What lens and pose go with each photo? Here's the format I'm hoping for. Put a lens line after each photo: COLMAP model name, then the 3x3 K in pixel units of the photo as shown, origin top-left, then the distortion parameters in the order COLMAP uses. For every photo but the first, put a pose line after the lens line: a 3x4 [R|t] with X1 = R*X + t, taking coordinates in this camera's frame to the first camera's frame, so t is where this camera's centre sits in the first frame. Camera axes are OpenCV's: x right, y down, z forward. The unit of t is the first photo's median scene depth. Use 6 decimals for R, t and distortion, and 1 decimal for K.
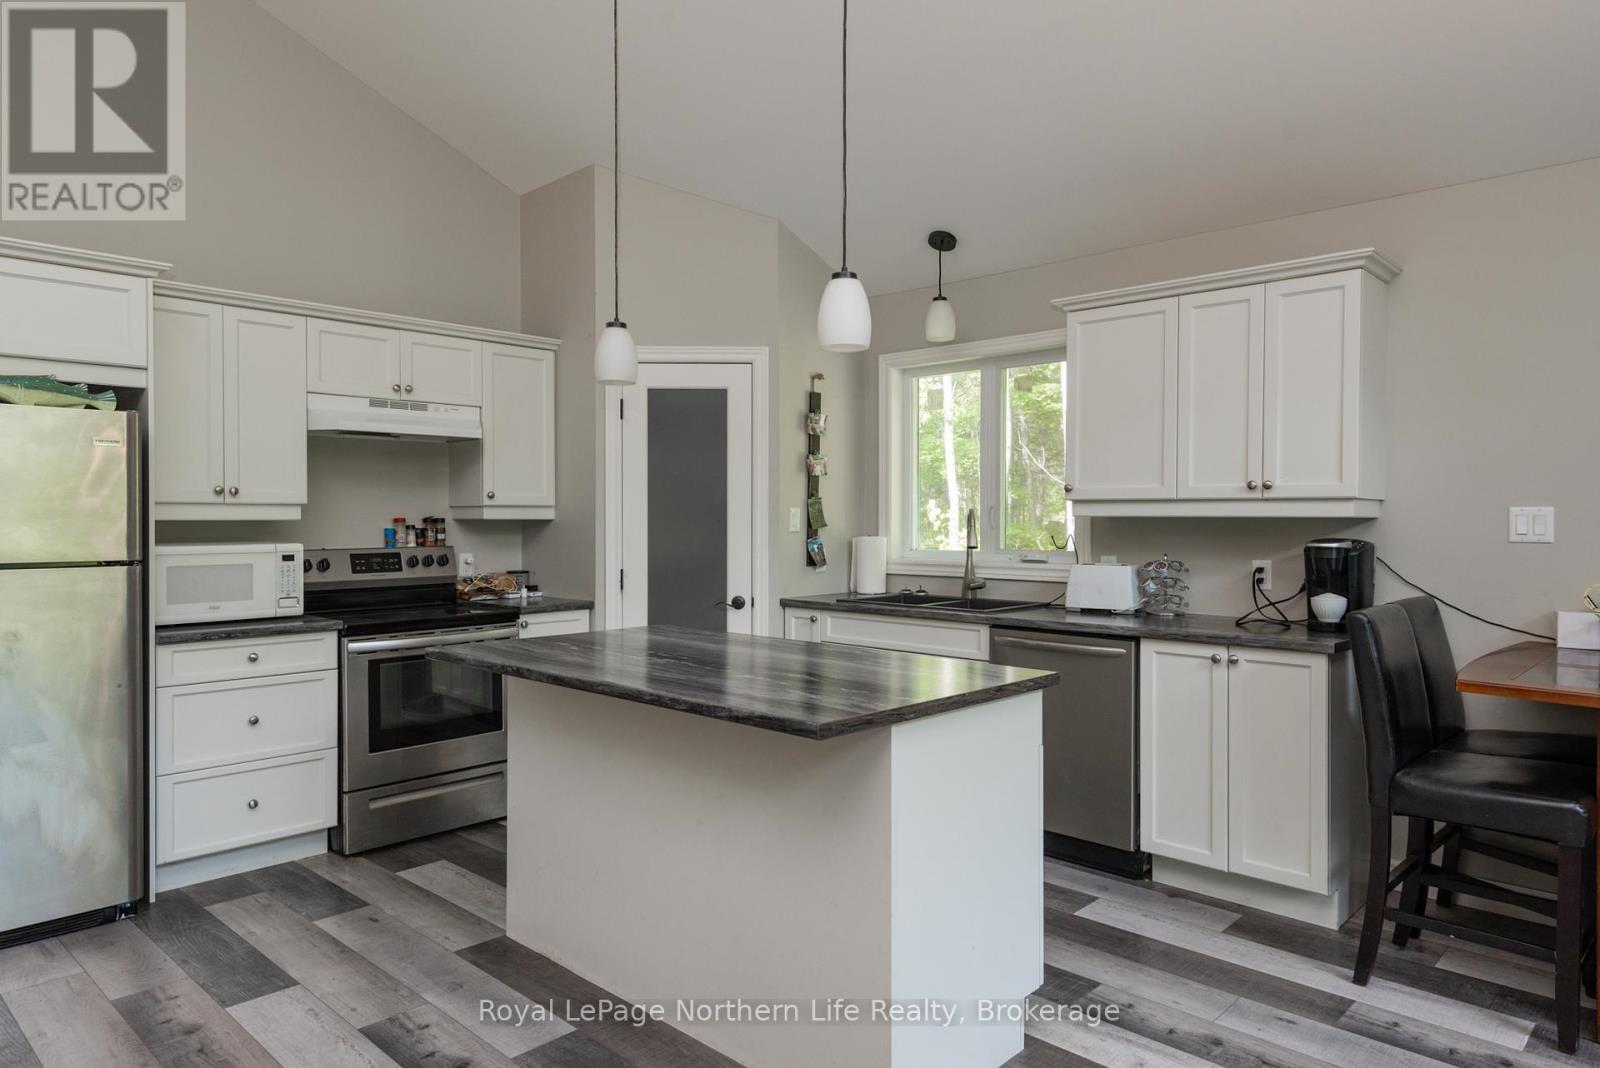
lens RADIAL K [[1024.4, 0, 858.0], [0, 1024.4, 530.1], [0, 0, 1]] dist [0.032913, -0.024617]
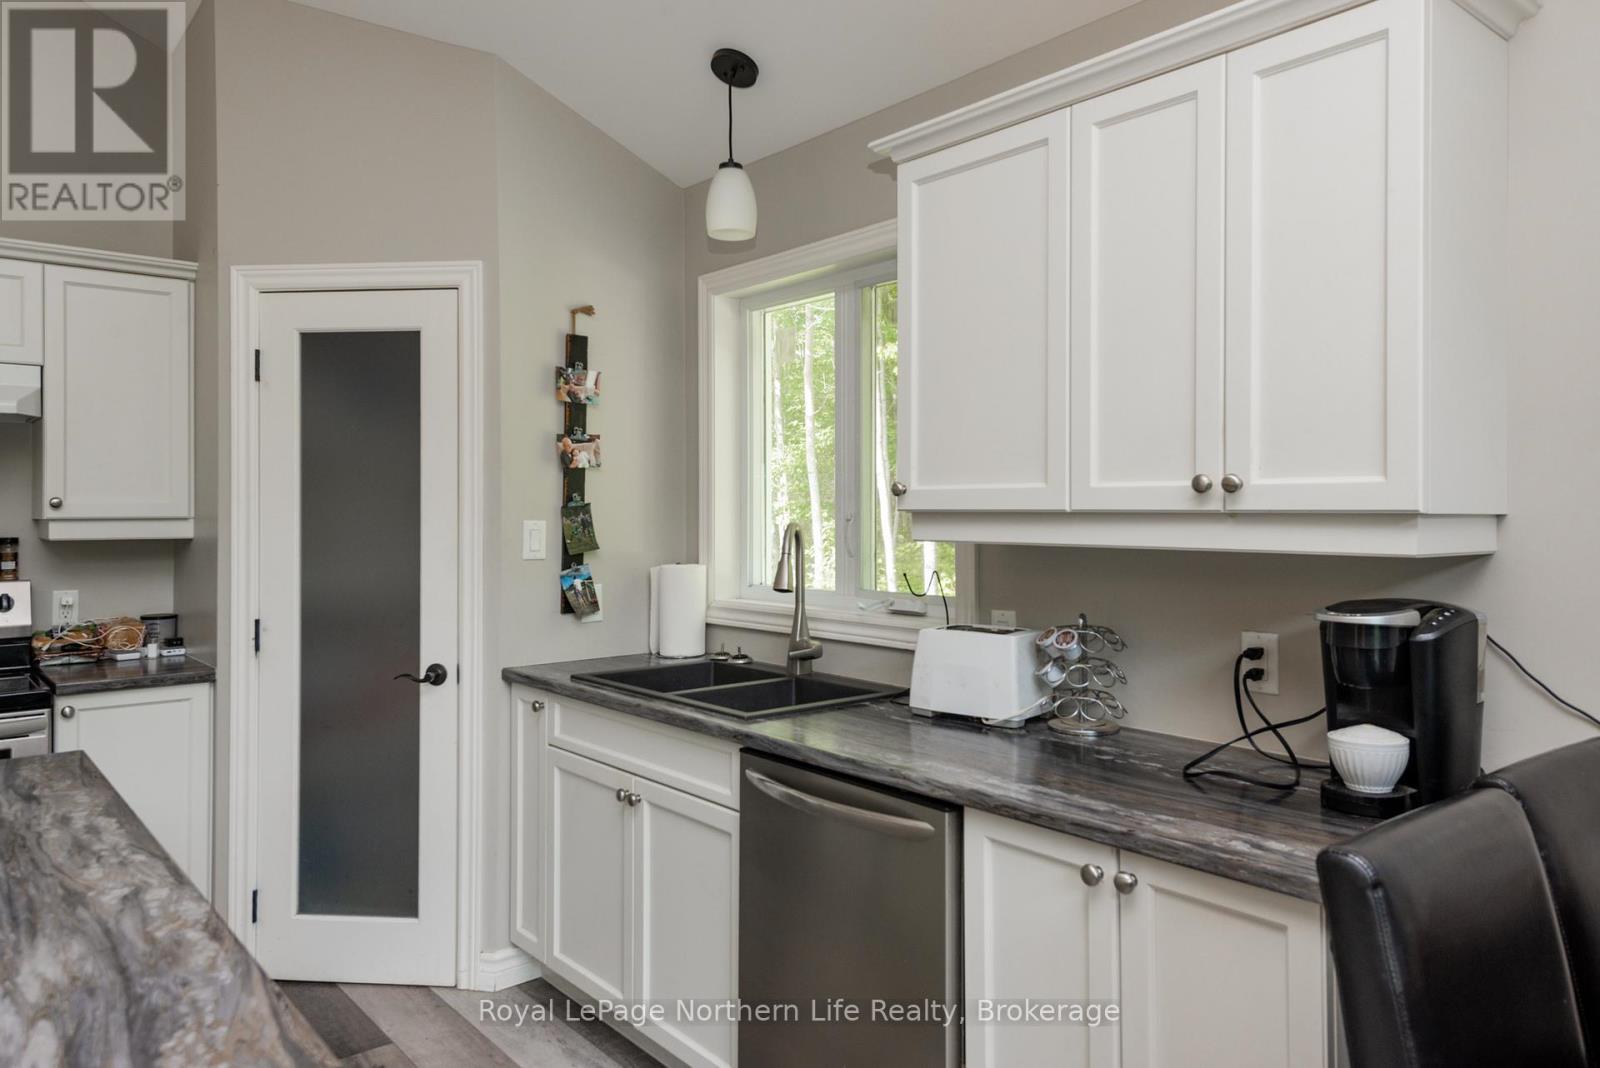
lens RADIAL K [[1197.1, 0, 795.7], [0, 1197.1, 511.8], [0, 0, 1]] dist [0.032565, -0.001979]
pose [[0.992486, -0.003229, -0.122312, 0.236648], [0.001373, 0.999883, -0.015252, -0.020344], [0.122347, 0.014970, 0.992375, 0.386489]]
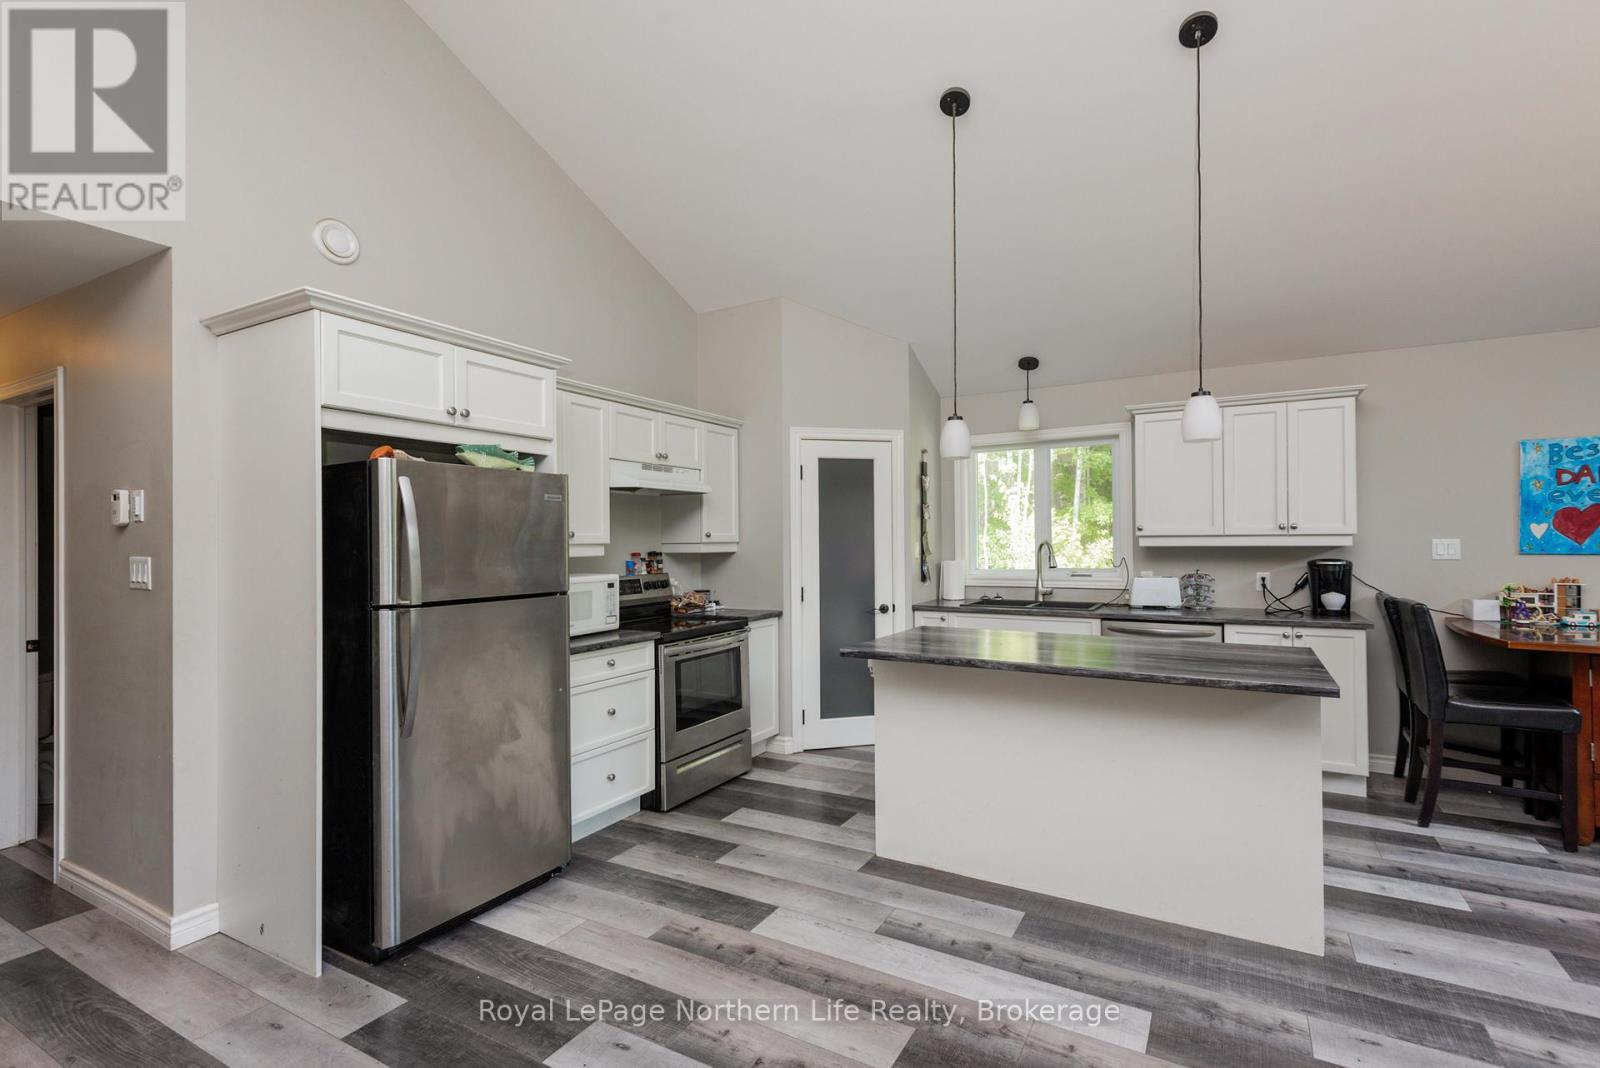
lens RADIAL K [[711.4, 0, 891.4], [0, 711.4, 537.1], [0, 0, 1]] dist [0.022786, -0.017506]
pose [[0.973434, -0.008620, 0.228804, -0.420313], [0.013432, 0.999720, -0.019480, -0.011885], [-0.228572, 0.022035, 0.973278, 0.042302]]
